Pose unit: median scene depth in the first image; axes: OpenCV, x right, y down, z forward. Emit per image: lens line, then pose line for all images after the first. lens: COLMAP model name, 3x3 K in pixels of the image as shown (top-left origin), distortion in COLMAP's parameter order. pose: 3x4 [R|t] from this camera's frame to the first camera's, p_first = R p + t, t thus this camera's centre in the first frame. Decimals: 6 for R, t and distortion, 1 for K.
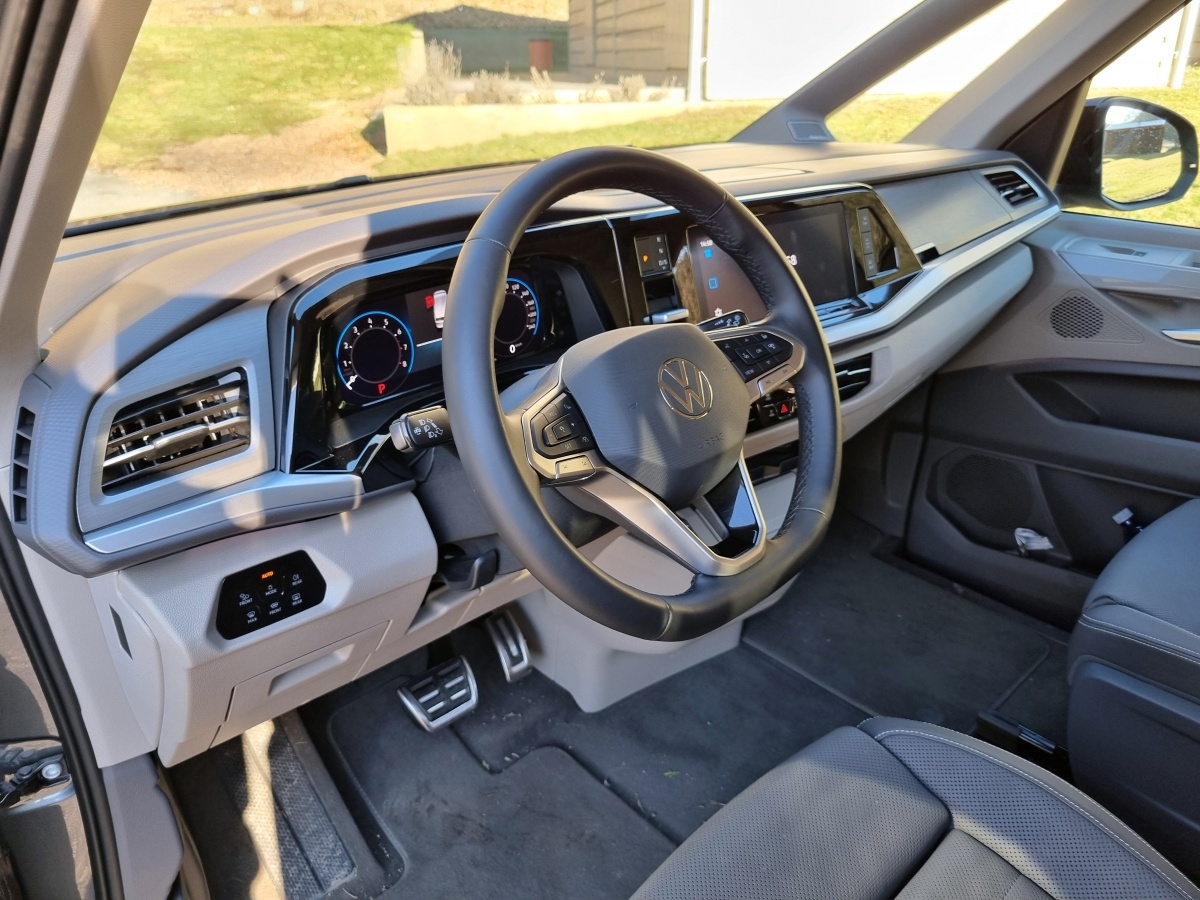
lens RADIAL K [[932.5, 0, 570.2], [0, 932.5, 448.2], [0, 0, 1]] dist [0.054995, -0.062431]
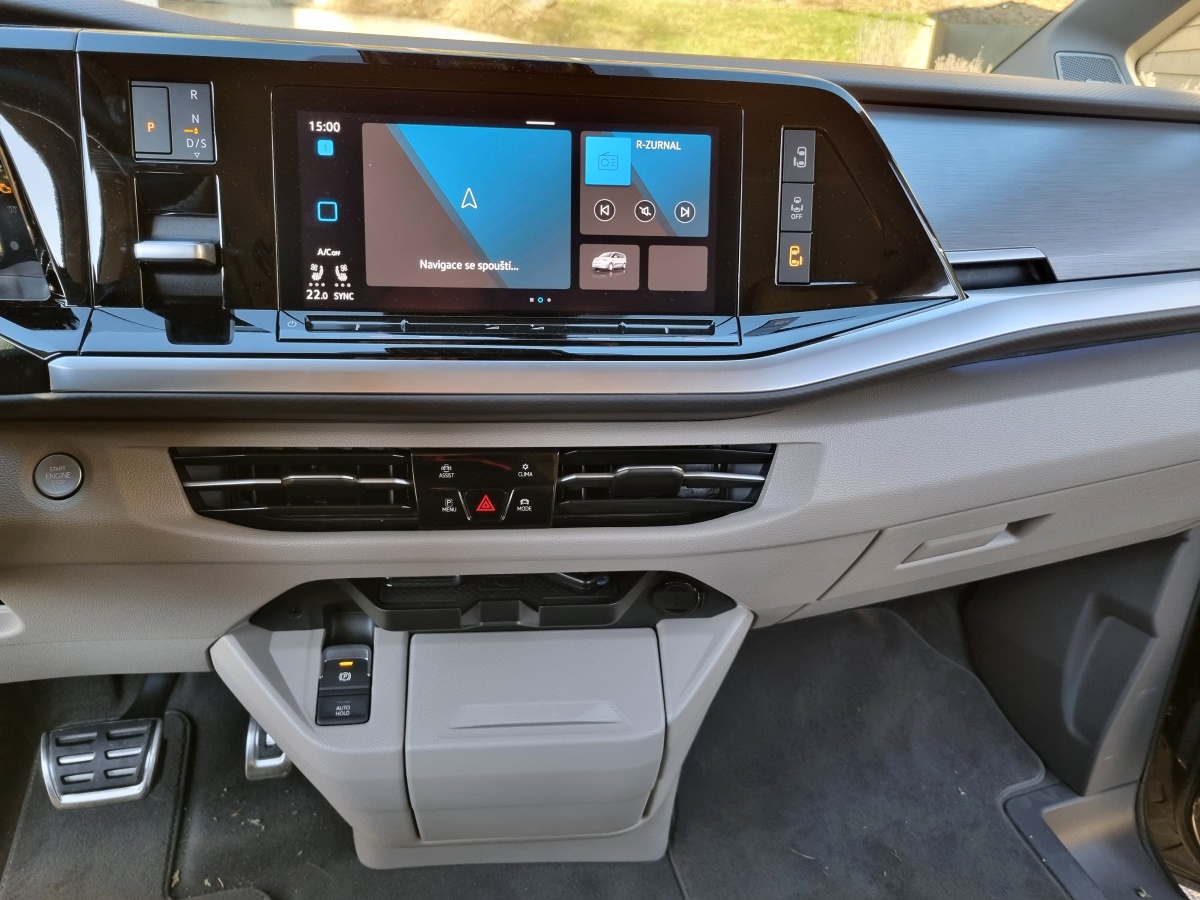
lens RADIAL K [[932.5, 0, 570.2], [0, 932.5, 448.2], [0, 0, 1]] dist [0.054995, -0.062431]
pose [[0.870104, 0.257183, -0.420447, 0.534739], [-0.254340, 0.964999, 0.063931, -0.129188], [0.422173, 0.051310, 0.905062, 0.661936]]
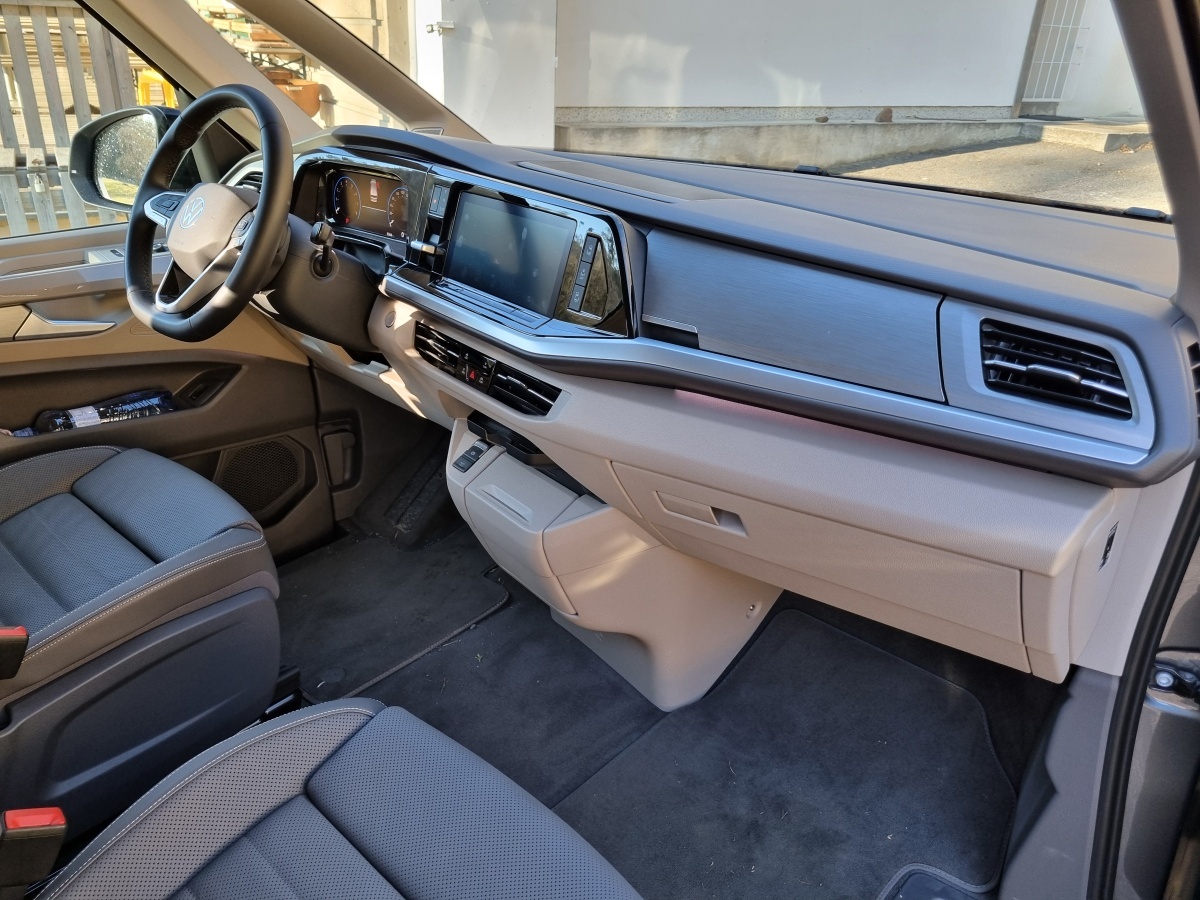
lens RADIAL K [[932.5, 0, 570.2], [0, 932.5, 448.2], [0, 0, 1]] dist [0.054995, -0.062431]
pose [[0.024519, 0.424959, -0.904881, 1.472190], [-0.416258, 0.827295, 0.377243, -0.505703], [0.908916, 0.367414, 0.197177, 1.058481]]
